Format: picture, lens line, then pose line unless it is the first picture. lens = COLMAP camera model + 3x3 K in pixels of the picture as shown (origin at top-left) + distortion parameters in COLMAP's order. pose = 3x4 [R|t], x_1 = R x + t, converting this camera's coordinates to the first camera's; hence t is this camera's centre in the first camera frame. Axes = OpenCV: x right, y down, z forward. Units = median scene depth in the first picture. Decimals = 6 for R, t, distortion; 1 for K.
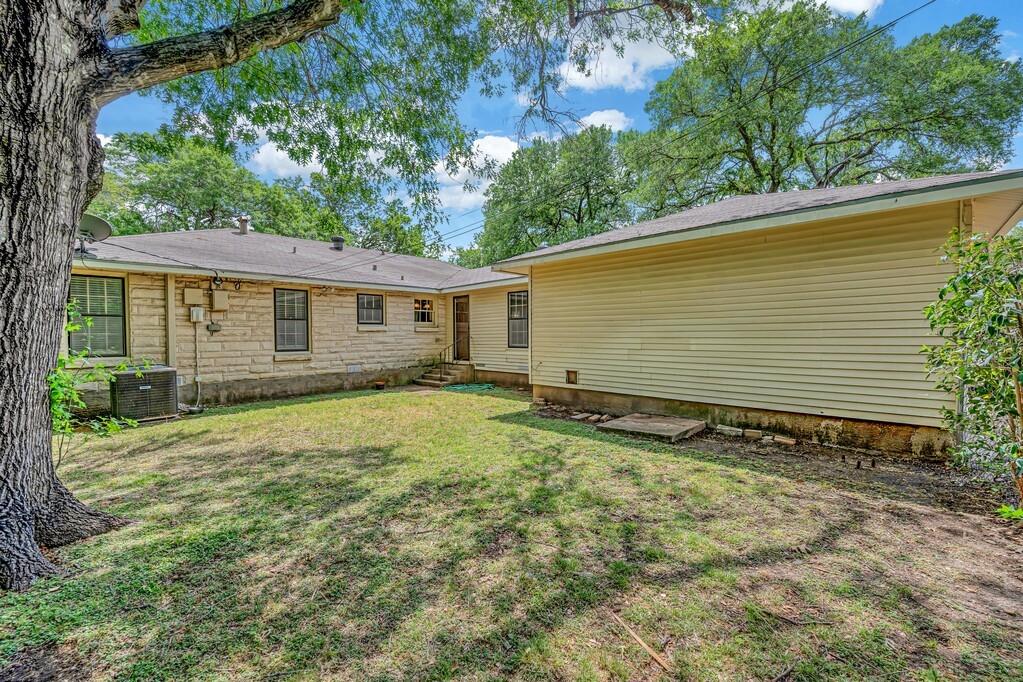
lens RADIAL K [[406.2, 0, 510.0], [0, 406.2, 338.9], [0, 0, 1]] dist [0.000192, 0.000653]
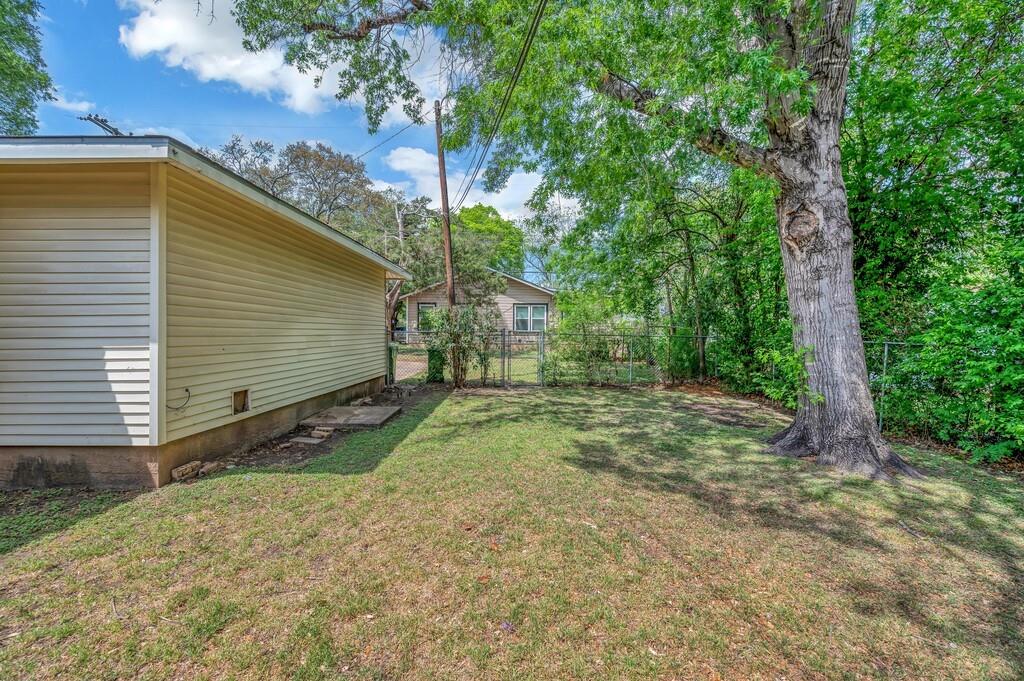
lens RADIAL K [[412.4, 0, 511.4], [0, 412.4, 342.3], [0, 0, 1]] dist [-0.015128, -0.000143]
pose [[-0.700850, -0.011522, 0.713216, -0.498691], [0.010492, 0.999595, 0.026458, -0.005693], [-0.713232, 0.026026, -0.700445, 1.002251]]
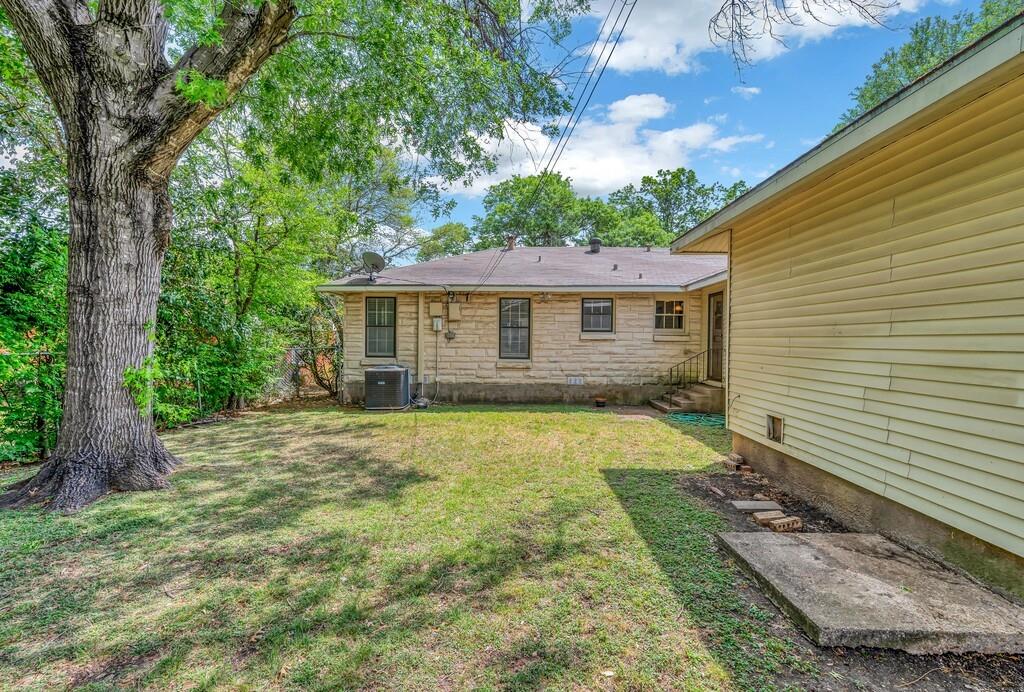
lens RADIAL K [[430.8, 0, 514.2], [0, 430.8, 341.6], [0, 0, 1]] dist [0.002150, -0.000889]
pose [[0.688313, 0.013415, -0.725290, 0.289765], [-0.021636, 0.999764, -0.002041, -0.012664], [0.725091, 0.017097, 0.688440, 0.303404]]
